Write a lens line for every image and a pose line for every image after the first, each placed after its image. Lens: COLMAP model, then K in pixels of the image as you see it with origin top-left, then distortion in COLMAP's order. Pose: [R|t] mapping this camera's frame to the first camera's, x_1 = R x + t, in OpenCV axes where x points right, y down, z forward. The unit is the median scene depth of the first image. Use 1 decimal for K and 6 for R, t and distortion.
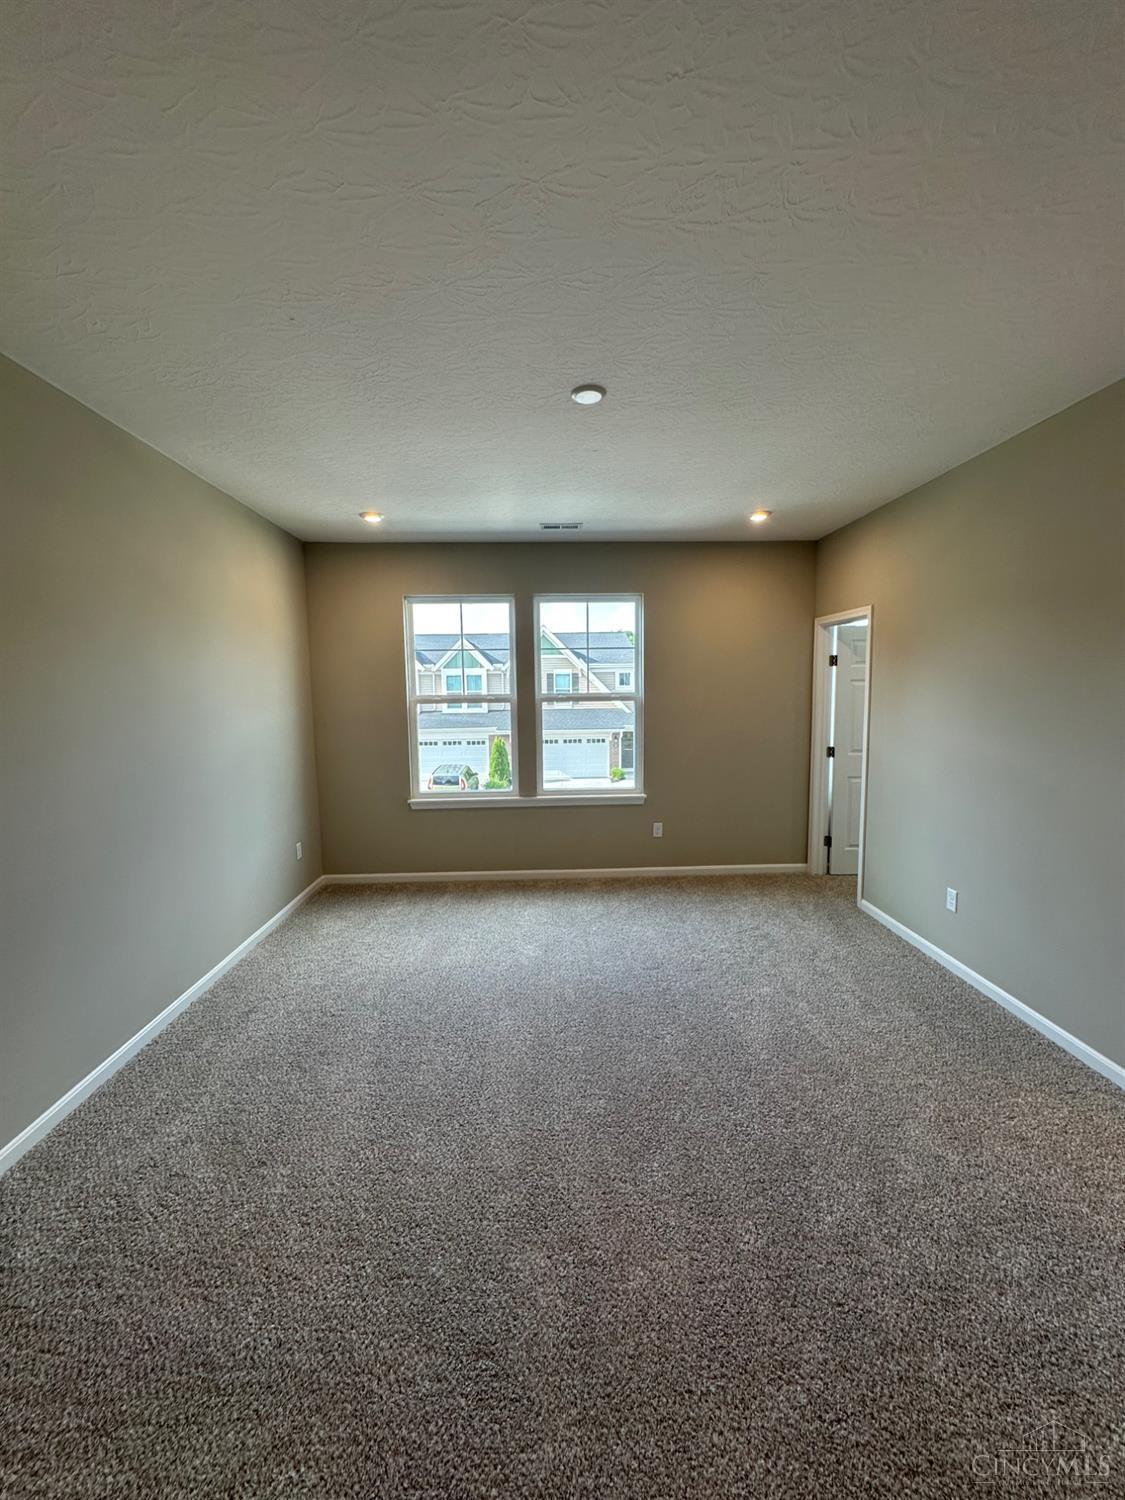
lens RADIAL K [[598.2, 0, 562.5], [0, 598.2, 750.0], [0, 0, 1]] dist [-0.003232, 0.000829]
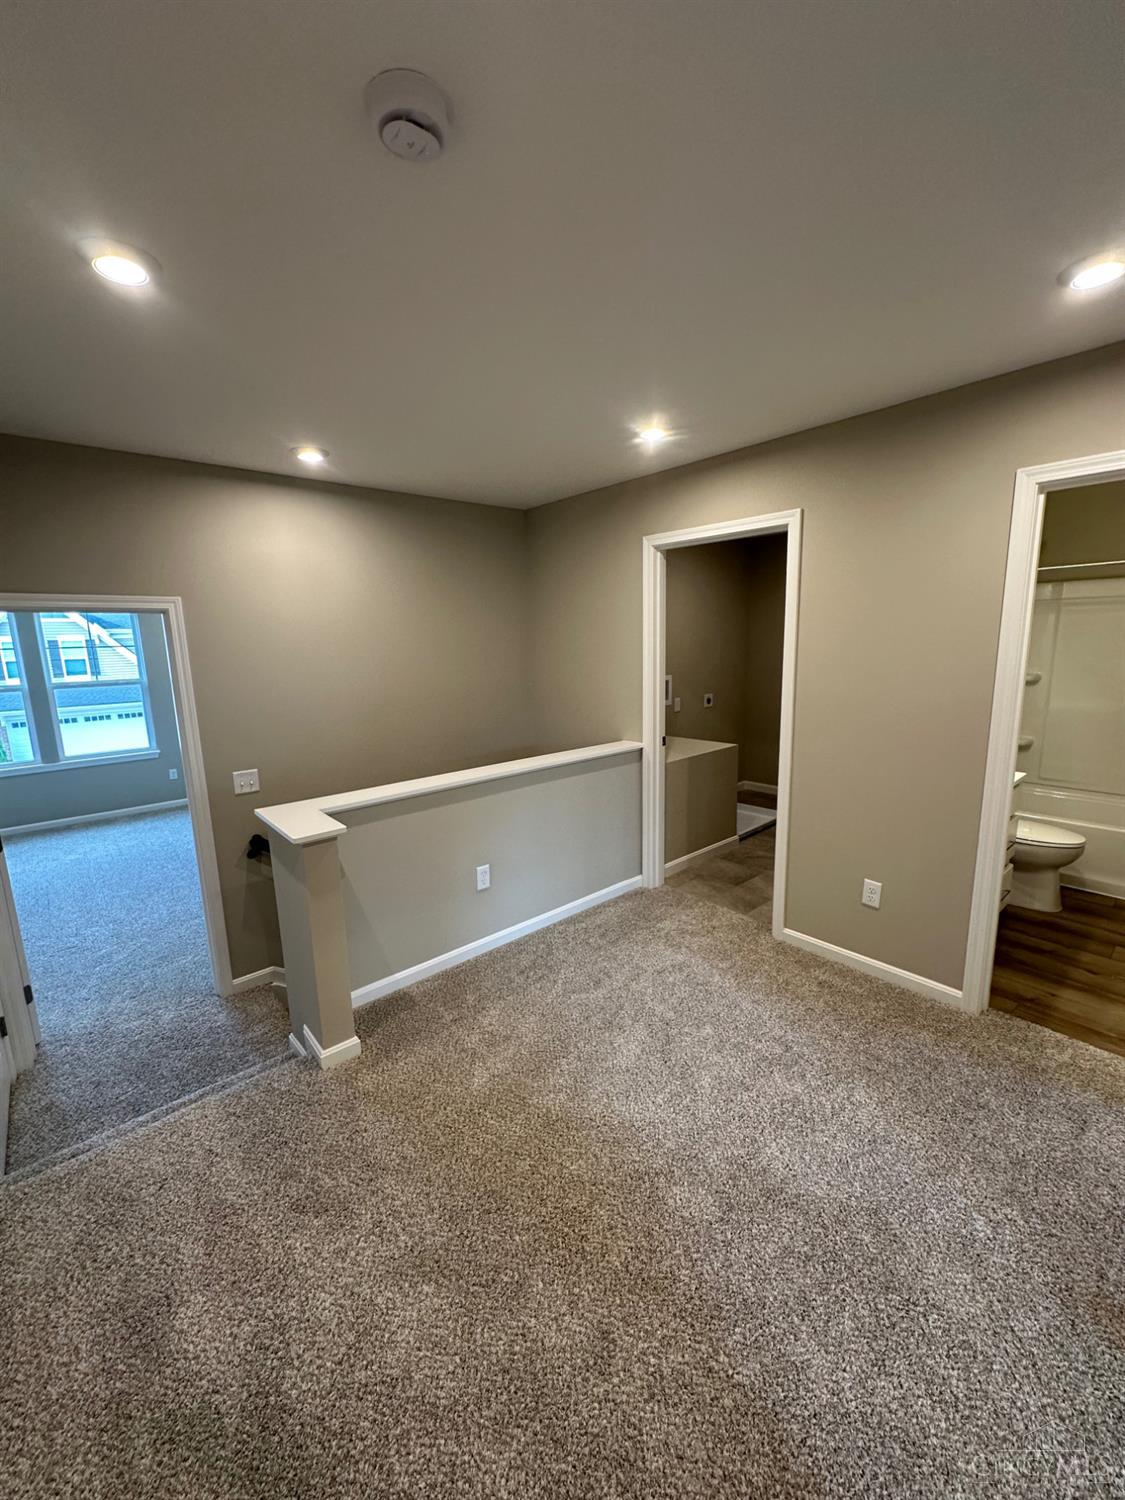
lens RADIAL K [[598.2, 0, 562.5], [0, 598.2, 750.0], [0, 0, 1]] dist [-0.003232, 0.000829]
pose [[0.779423, -0.117545, 0.615373, 0.010734], [0.077105, 0.992772, 0.091974, 0.019268], [-0.621736, -0.024238, 0.782852, -0.624877]]
